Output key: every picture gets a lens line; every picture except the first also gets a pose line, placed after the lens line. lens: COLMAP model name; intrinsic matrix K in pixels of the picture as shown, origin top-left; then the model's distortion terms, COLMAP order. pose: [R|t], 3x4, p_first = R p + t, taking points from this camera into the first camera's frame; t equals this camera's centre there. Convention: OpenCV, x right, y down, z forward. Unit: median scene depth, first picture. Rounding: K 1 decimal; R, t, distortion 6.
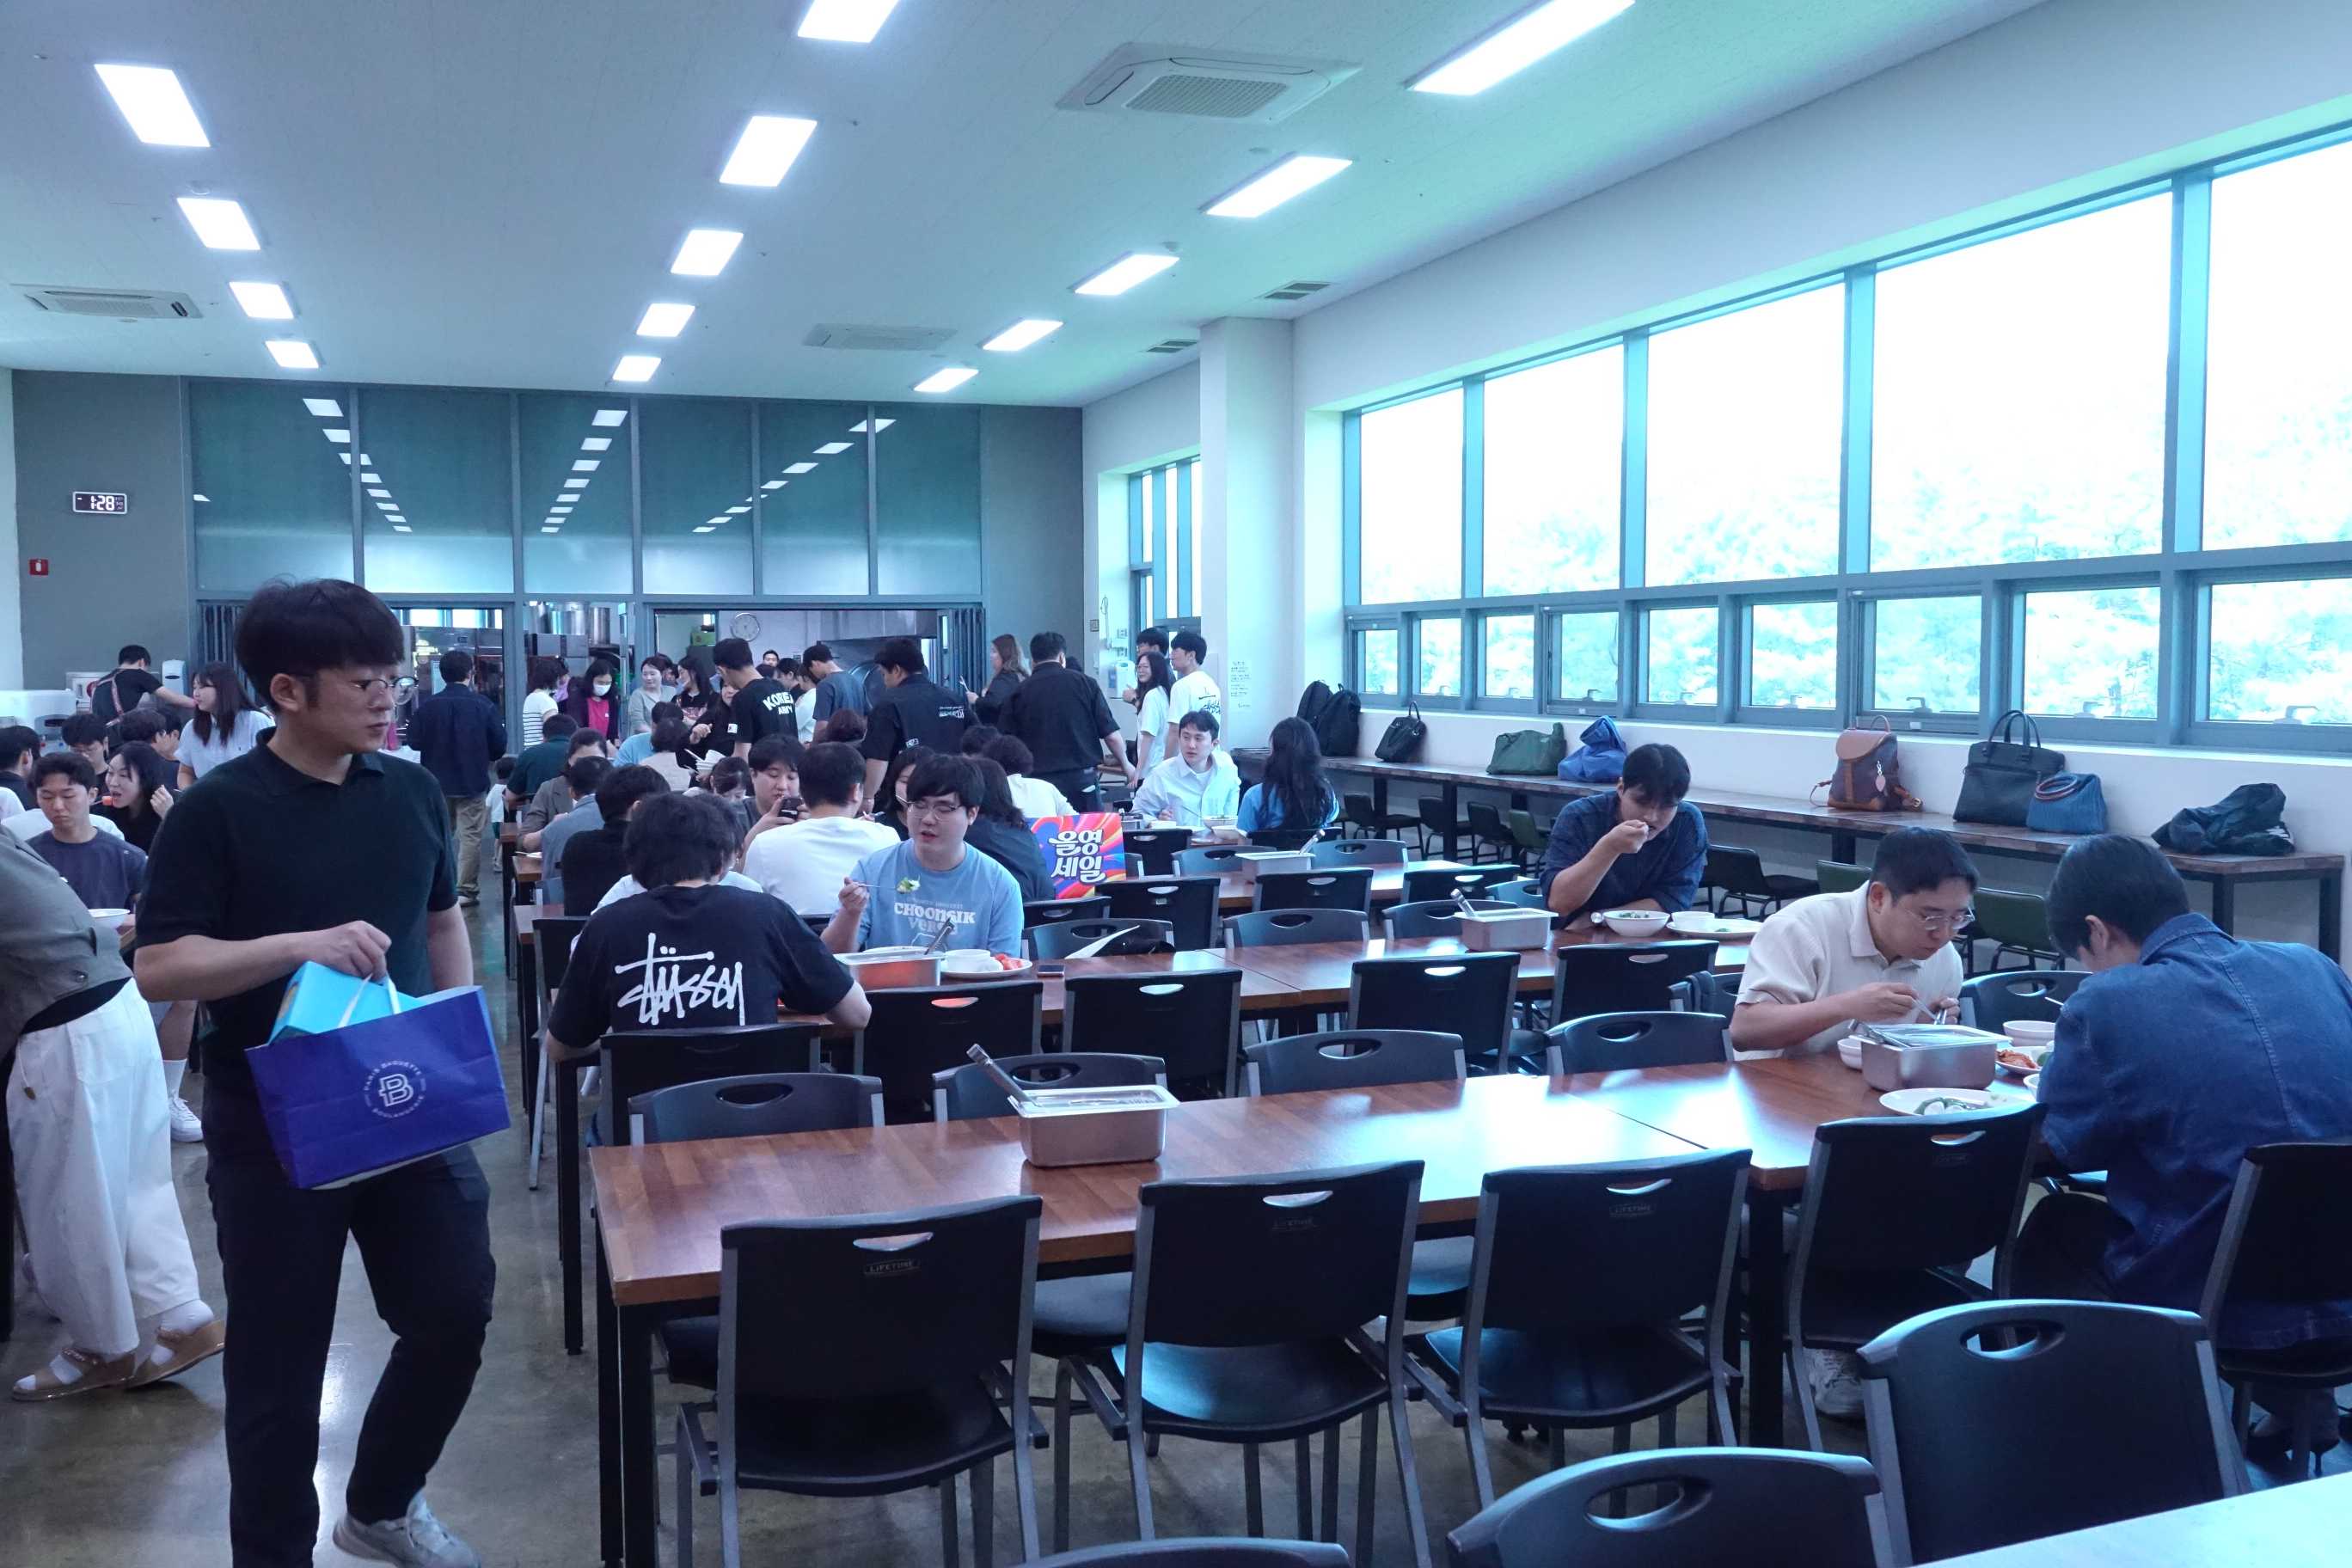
lens RADIAL K [[2063.4, 0, 1183.1], [0, 2063.4, 792.4], [0, 0, 1]] dist [0.013850, -0.015957]
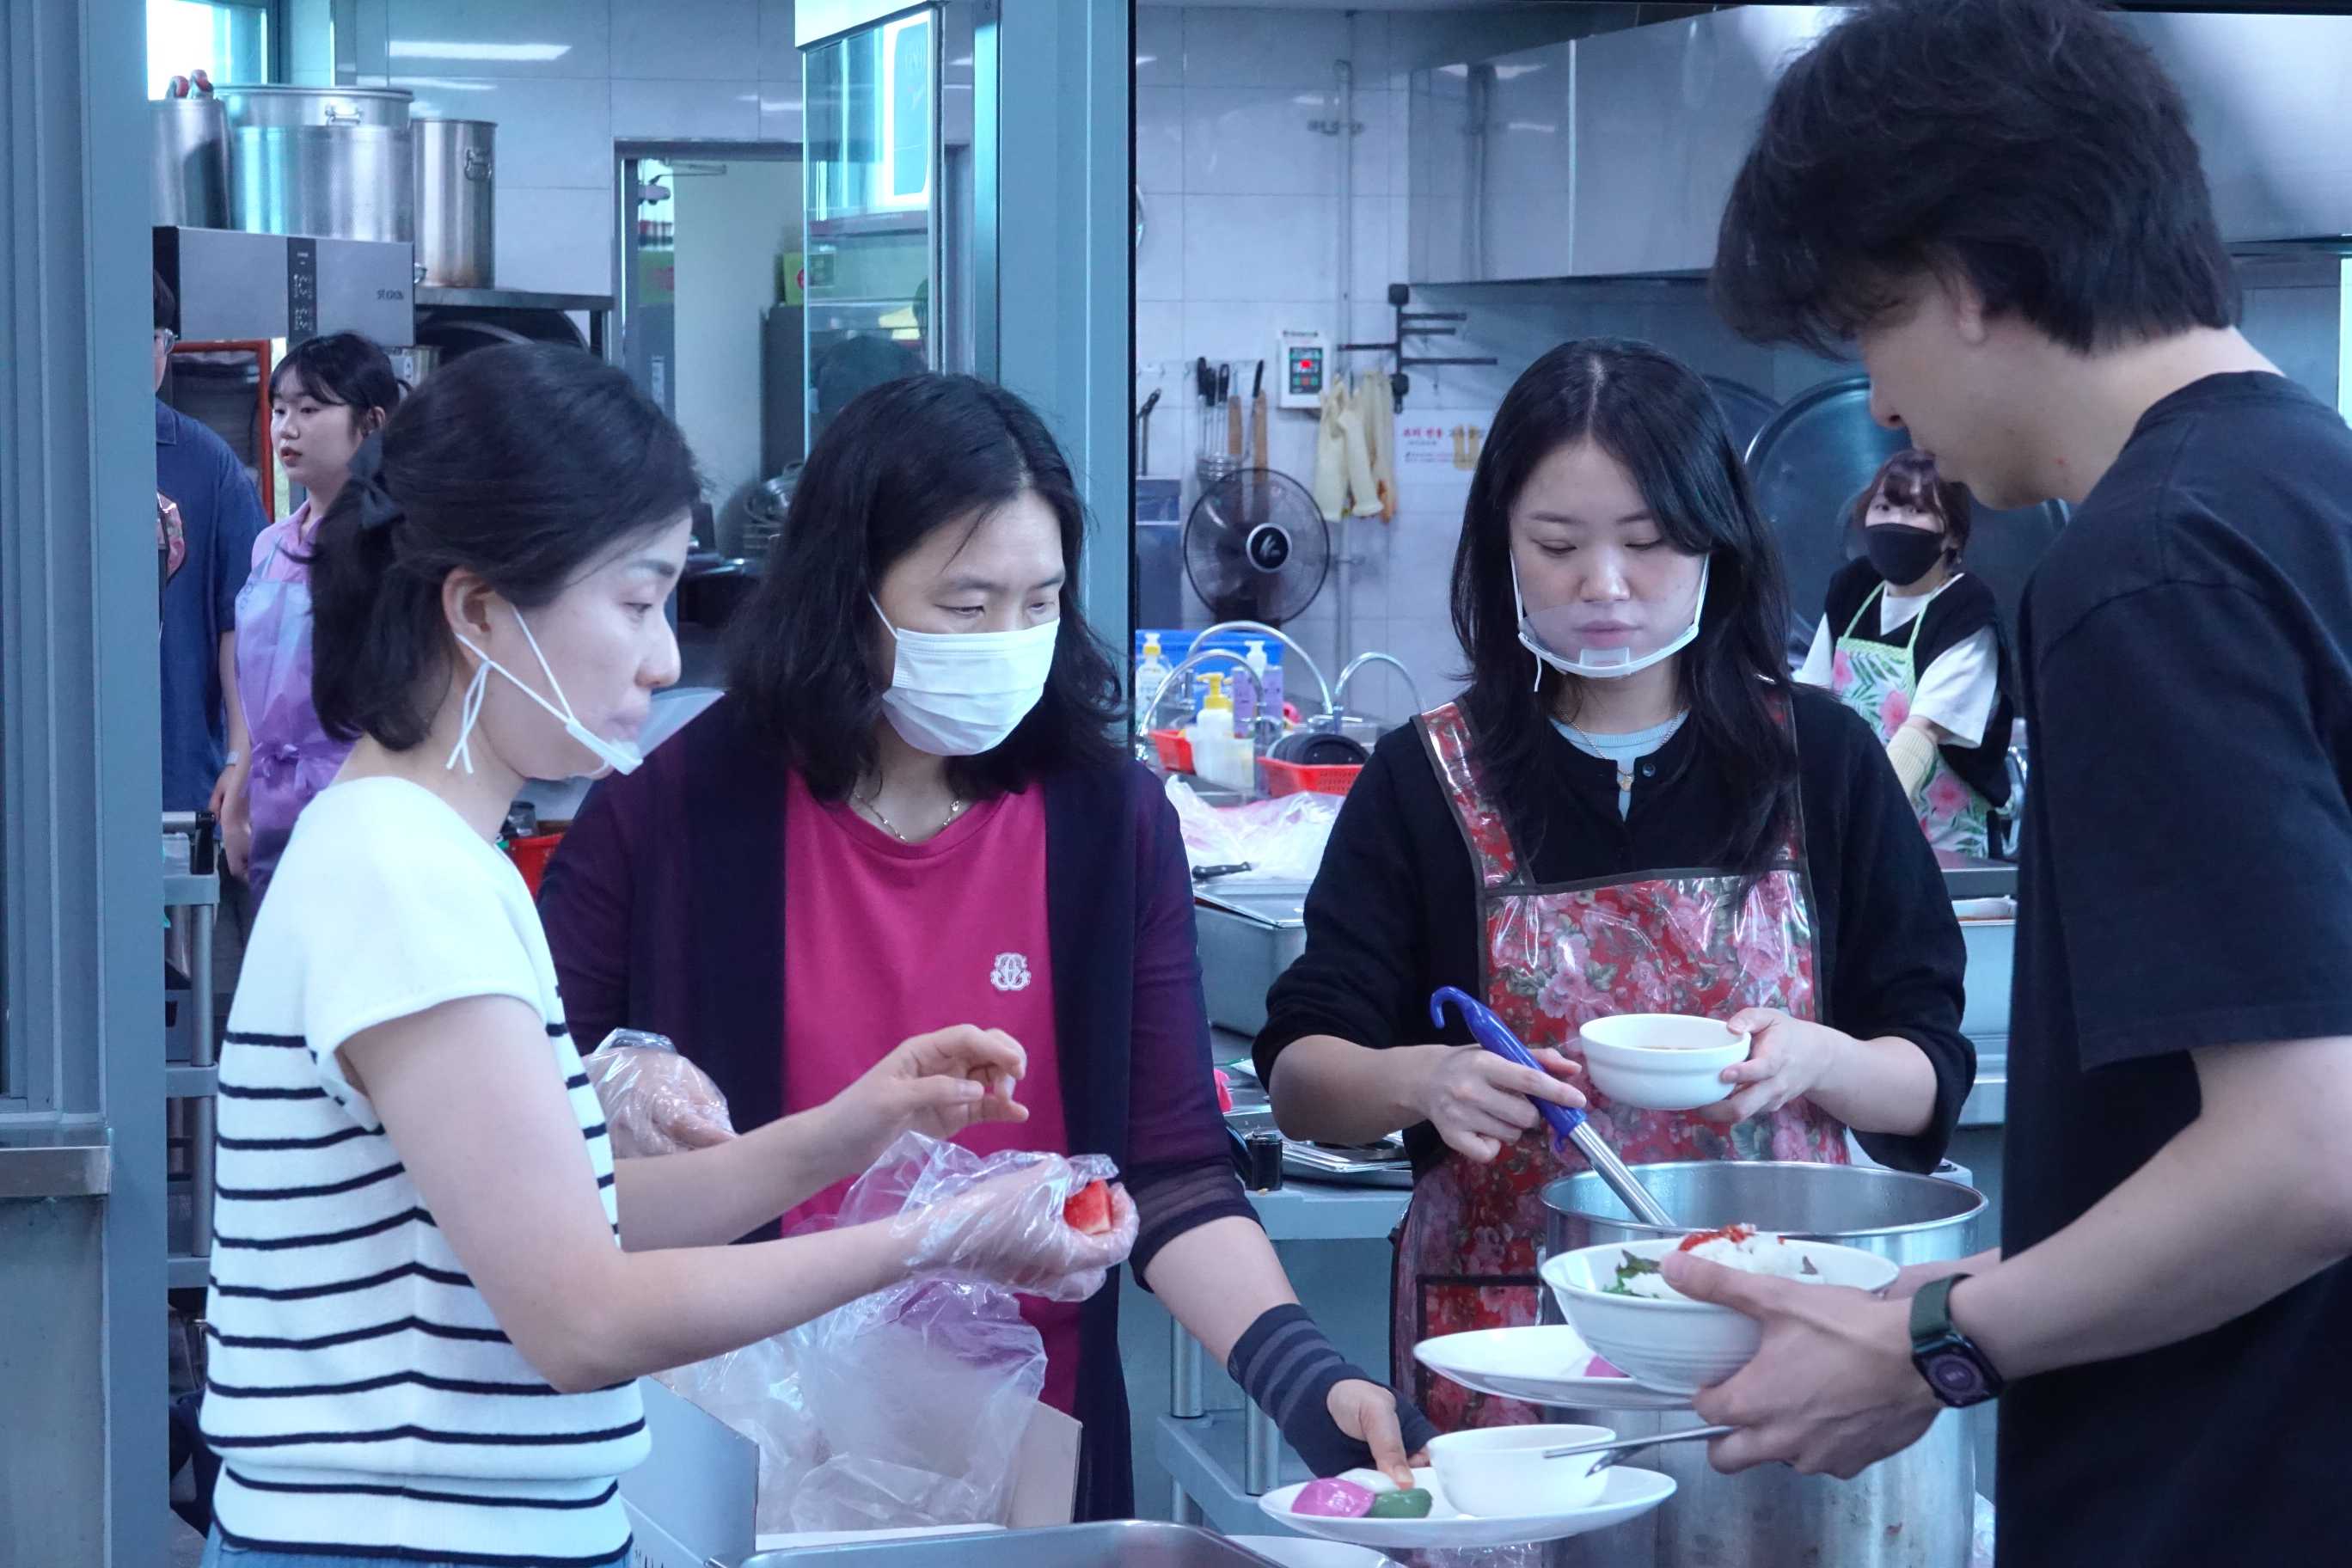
lens RADIAL K [[5032.8, 0, 1176.3], [0, 5032.8, 783.6], [0, 0, 1]] dist [0.002211, 0.000000]
pose [[0.995262, 0.018284, -0.095499, -0.688817], [-0.016538, 0.999682, 0.019047, -0.137752], [0.095817, -0.017378, 0.995247, 2.135332]]
